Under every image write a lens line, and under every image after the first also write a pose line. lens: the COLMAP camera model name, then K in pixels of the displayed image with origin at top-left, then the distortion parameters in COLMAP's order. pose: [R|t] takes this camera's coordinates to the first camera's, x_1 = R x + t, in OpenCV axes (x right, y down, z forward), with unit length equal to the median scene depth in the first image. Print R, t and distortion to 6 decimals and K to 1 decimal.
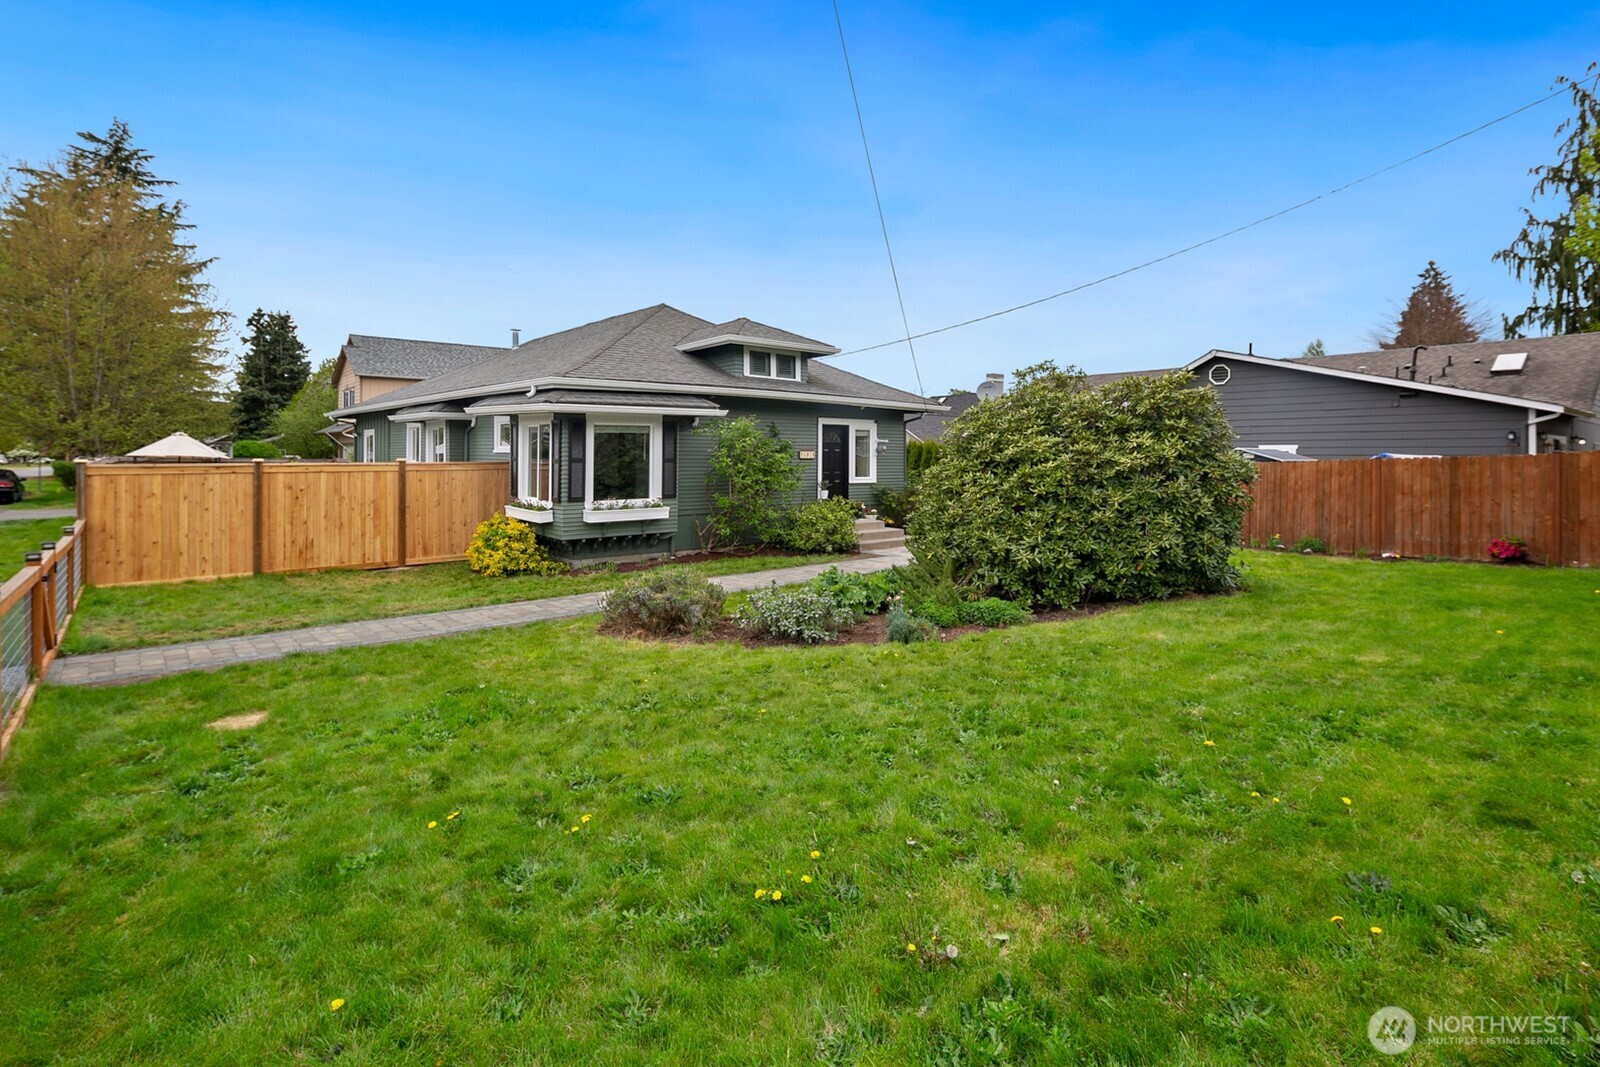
lens RADIAL K [[771.8, 0, 827.4], [0, 771.8, 446.5], [0, 0, 1]] dist [-0.000321, -0.004071]
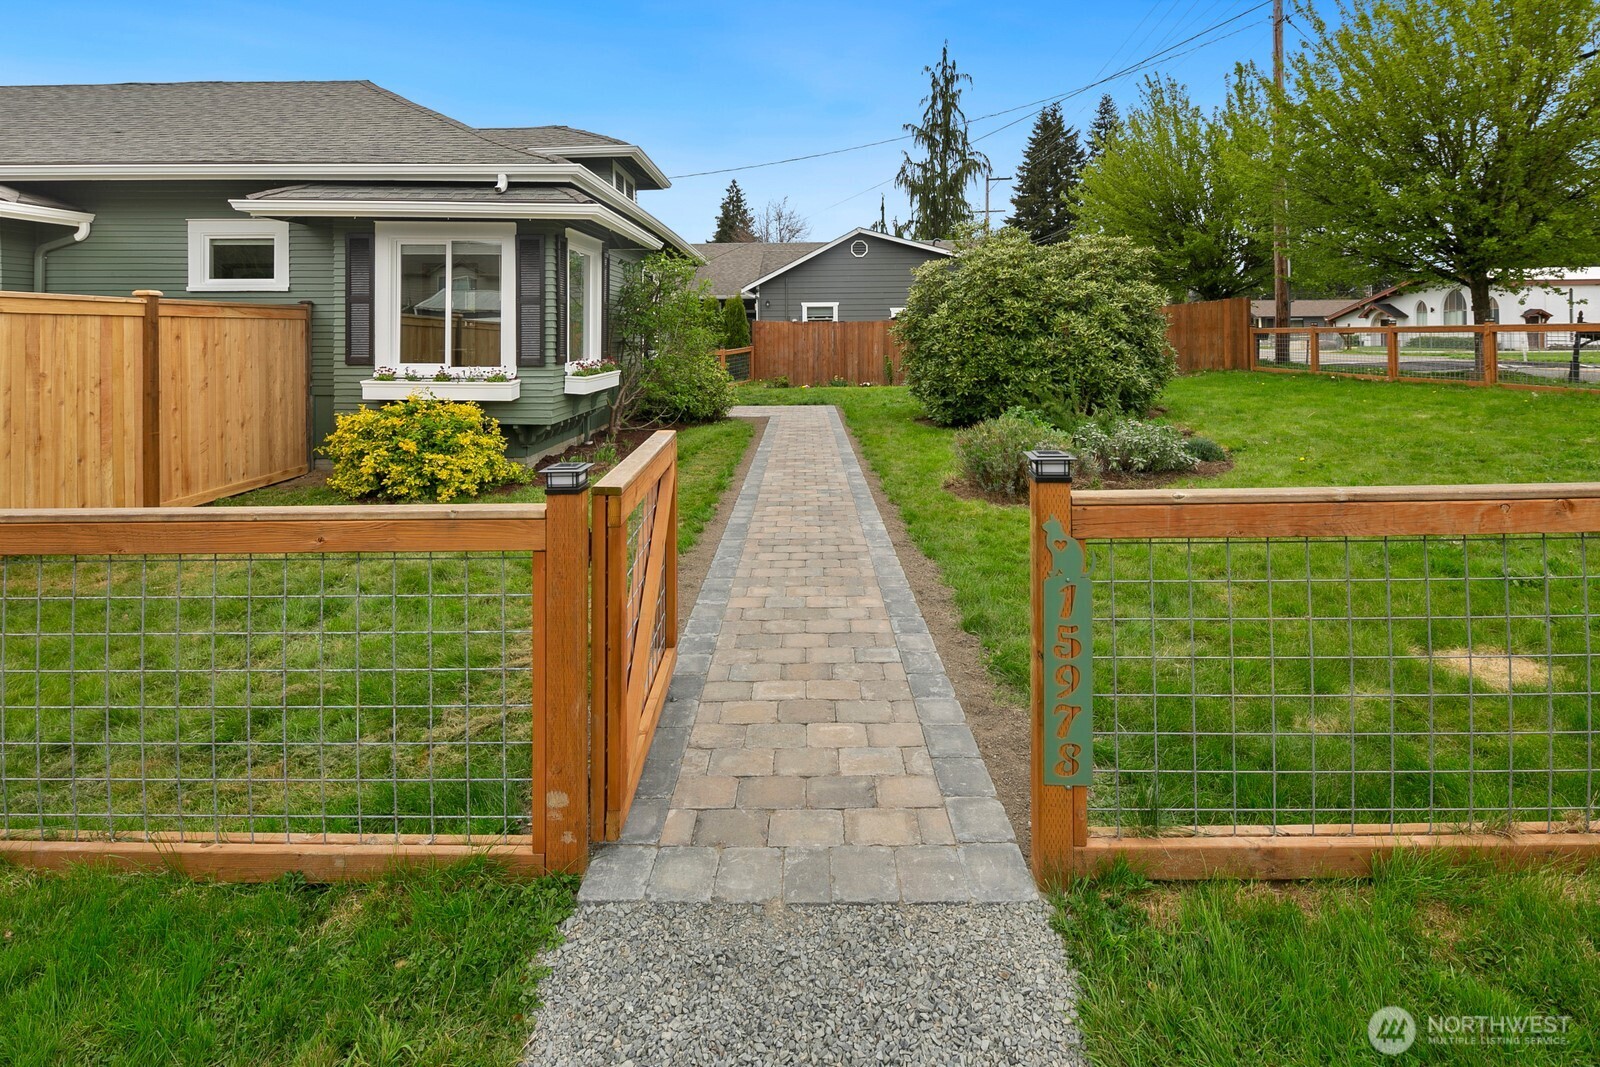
lens RADIAL K [[771.8, 0, 831.7], [0, 771.8, 312.5], [0, 0, 1]] dist [-0.000321, -0.004071]
pose [[0.672970, 0.010077, 0.739601, -0.526621], [0.005547, 0.999810, -0.018670, 0.034096], [-0.739649, 0.016667, 0.672787, 0.321495]]
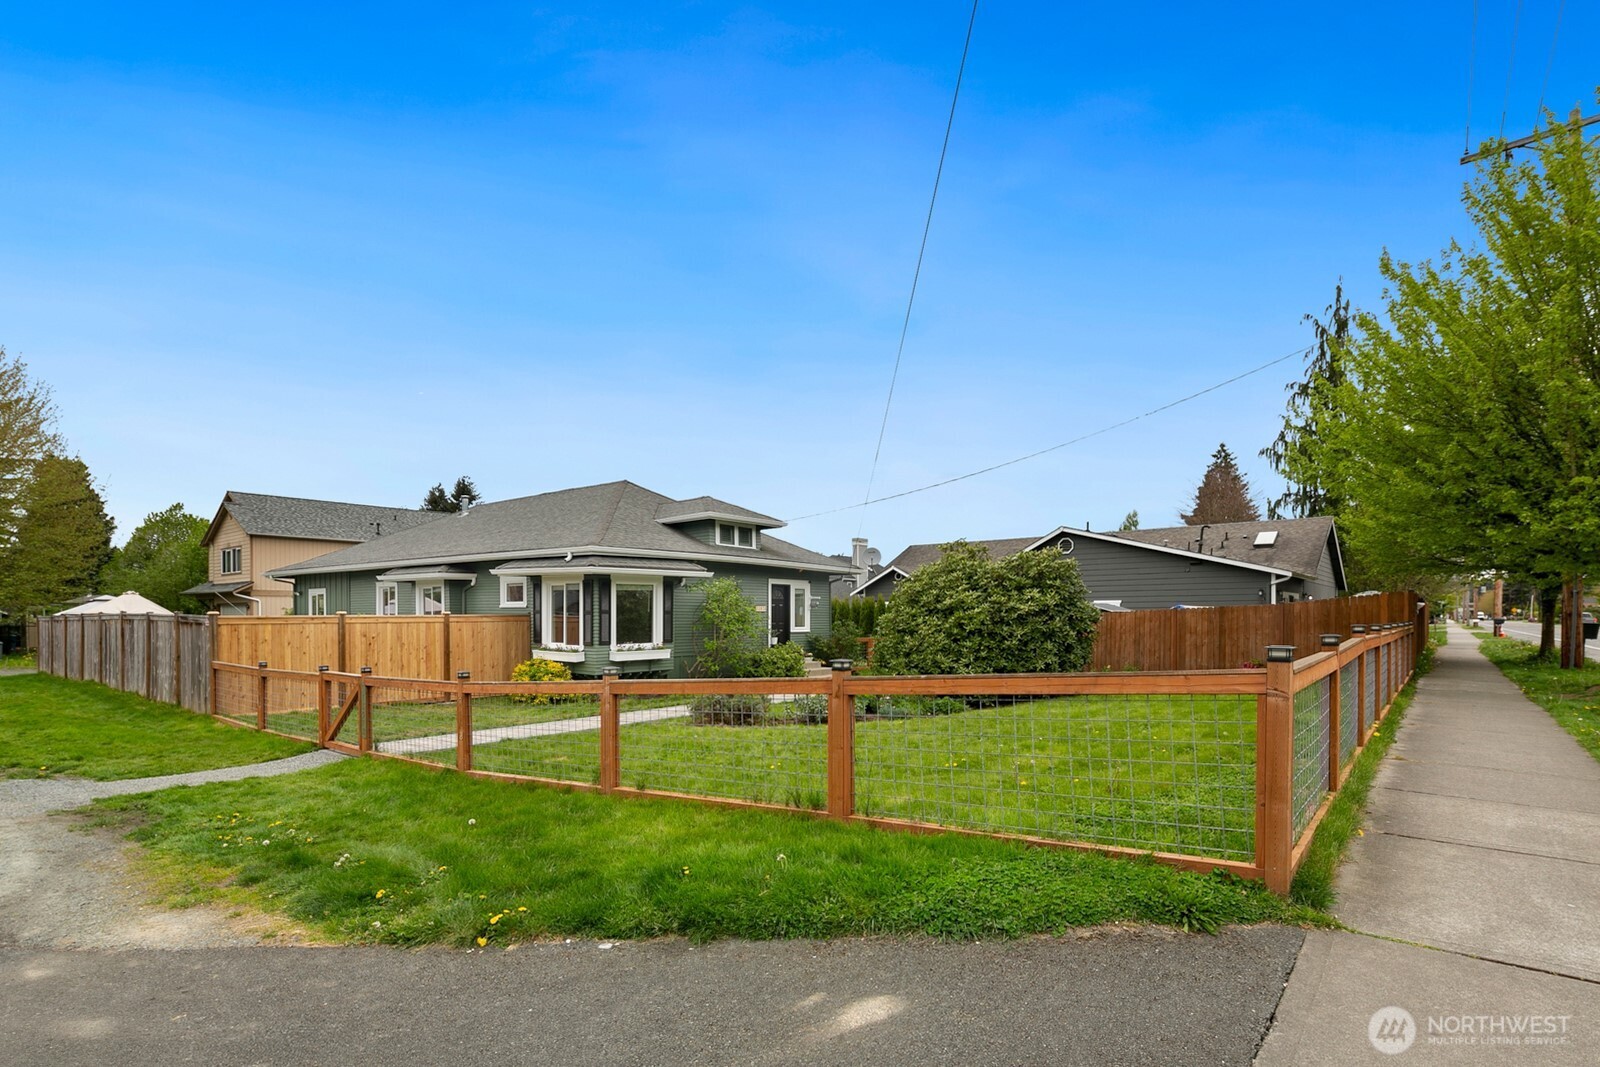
lens RADIAL K [[771.8, 0, 827.2], [0, 771.8, 622.0], [0, 0, 1]] dist [-0.000321, -0.004071]
pose [[0.981728, -0.007951, 0.190123, -0.168198], [0.004406, 0.999809, 0.019062, 0.009587], [-0.190239, -0.017876, 0.981575, -0.249232]]
